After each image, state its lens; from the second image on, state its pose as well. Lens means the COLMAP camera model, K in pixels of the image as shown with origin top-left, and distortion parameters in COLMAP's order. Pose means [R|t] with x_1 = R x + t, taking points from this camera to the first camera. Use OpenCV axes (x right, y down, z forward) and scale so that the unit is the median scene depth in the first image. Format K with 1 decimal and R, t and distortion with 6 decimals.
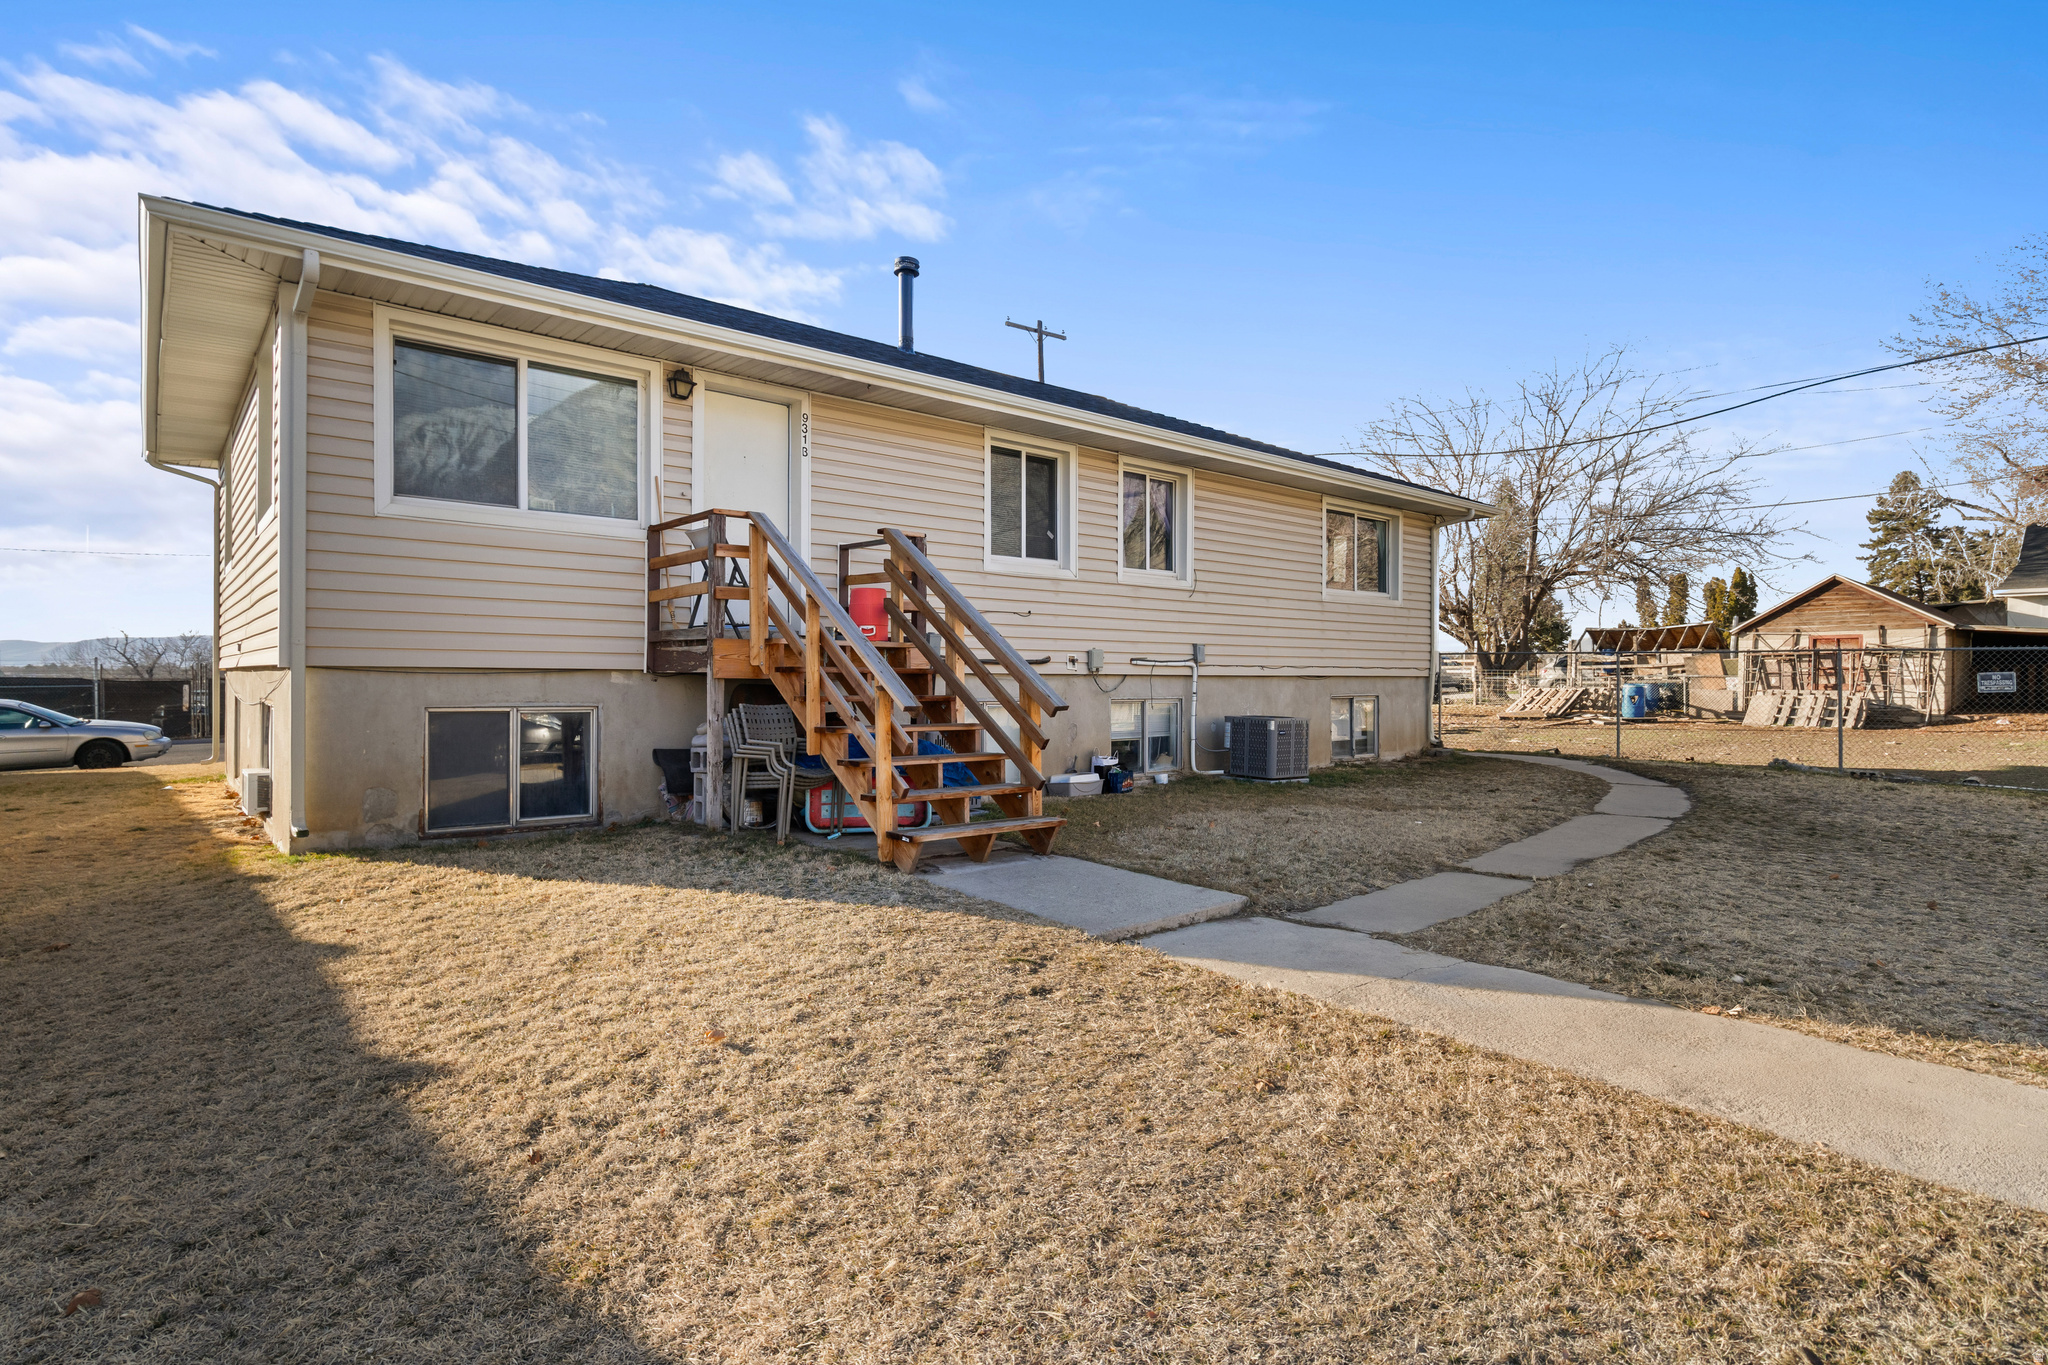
lens RADIAL K [[1047.1, 0, 1033.7], [0, 1047.1, 688.6], [0, 0, 1]] dist [0.019112, 0.000394]
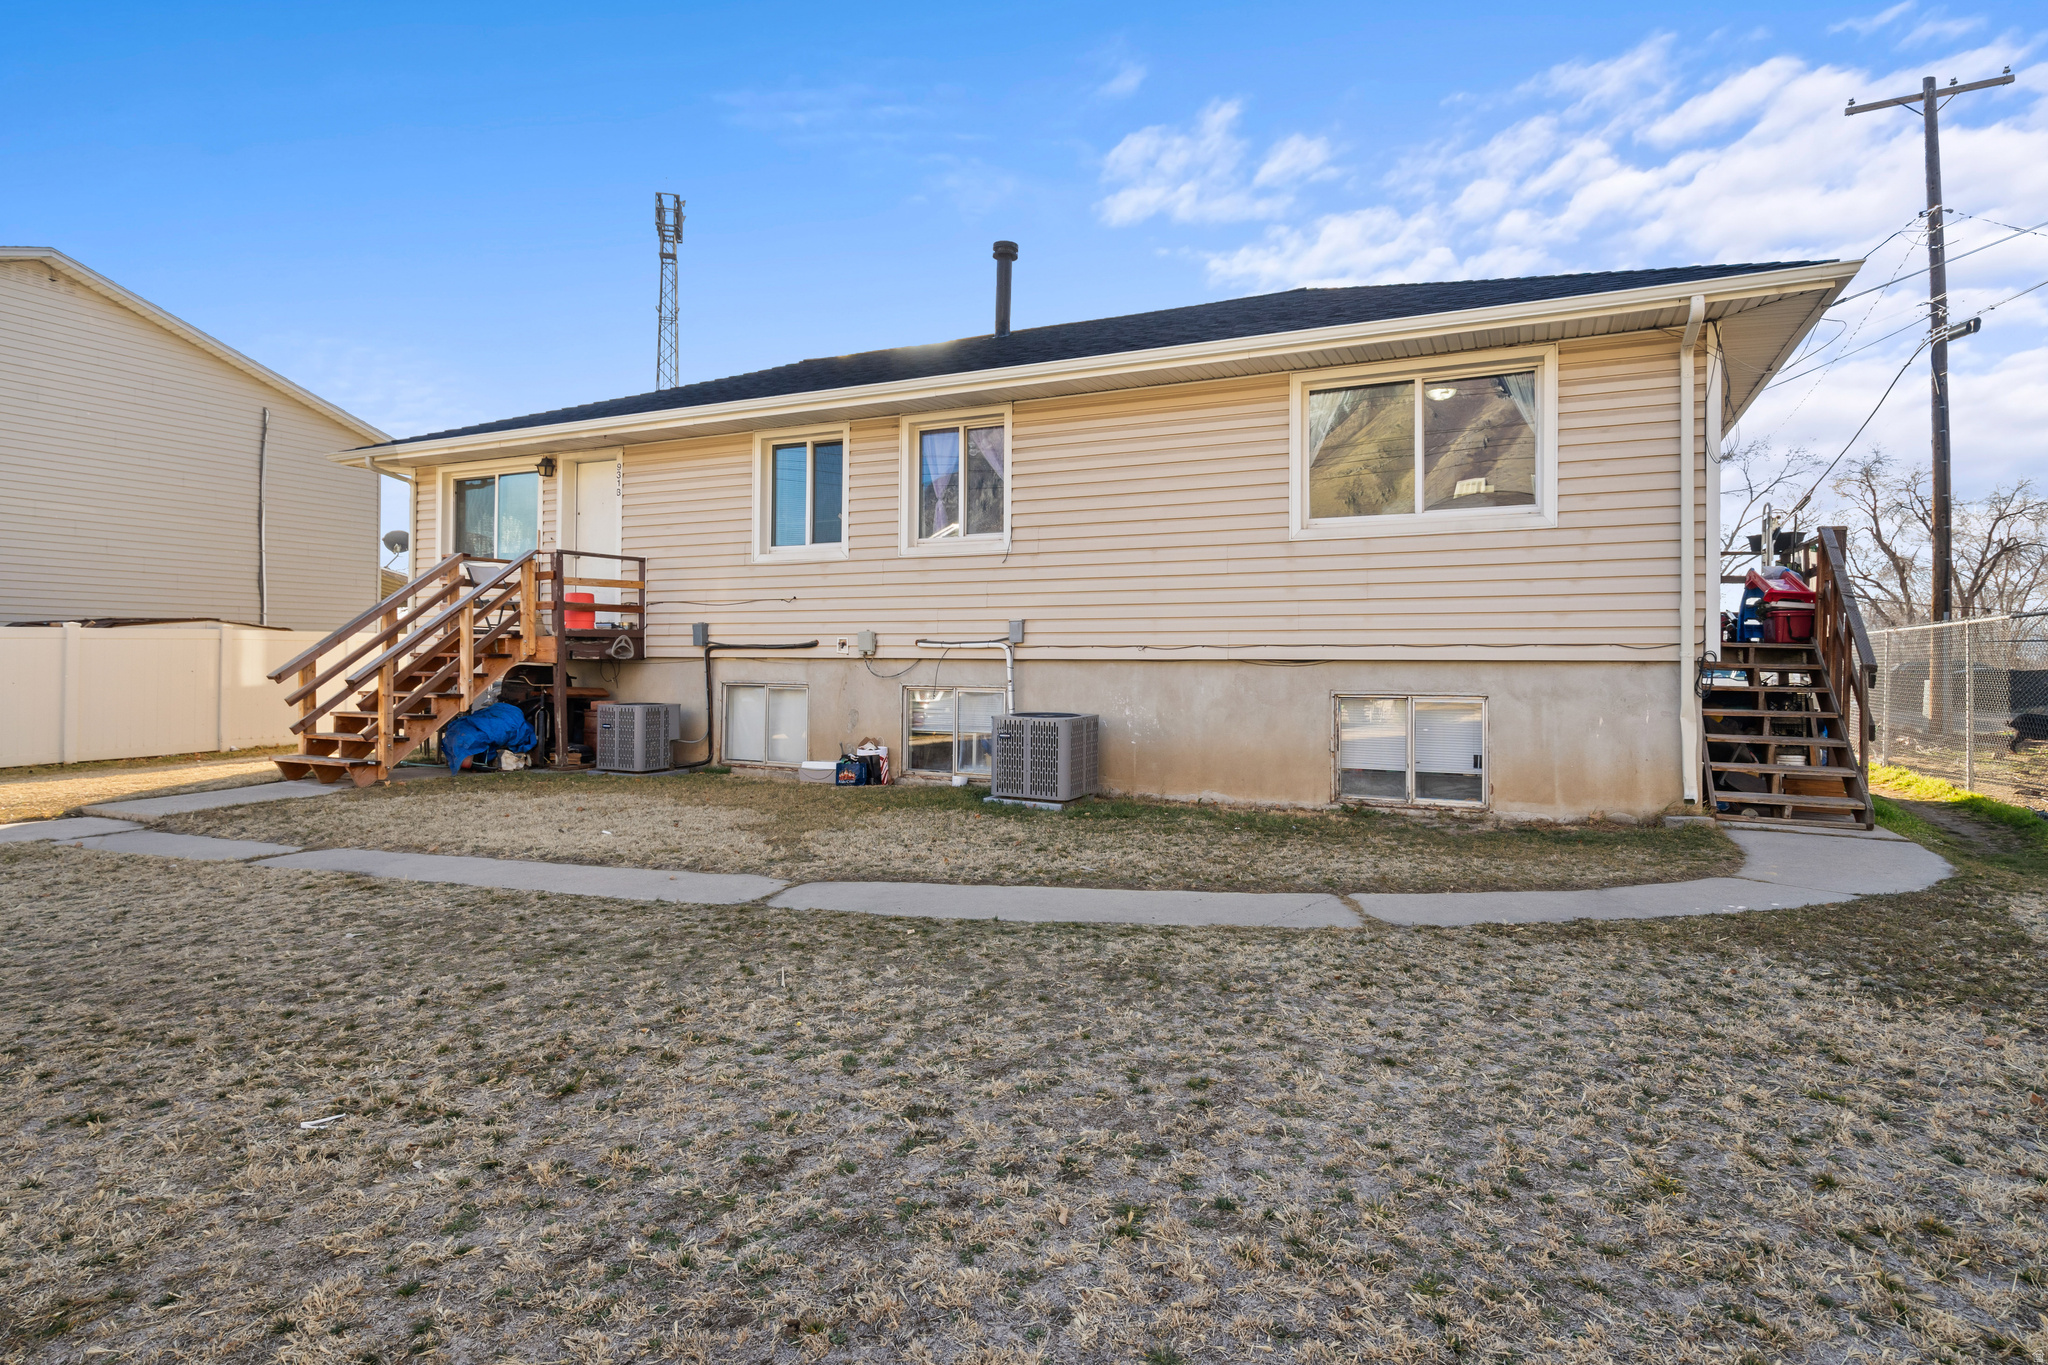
lens RADIAL K [[1047.1, 0, 1026.2], [0, 1047.1, 664.1], [0, 0, 1]] dist [0.019112, 0.000394]
pose [[0.420935, -0.005596, -0.907073, 0.979414], [-0.019095, 0.999705, -0.015029, 0.003228], [0.906890, 0.023647, 0.420704, 0.742898]]
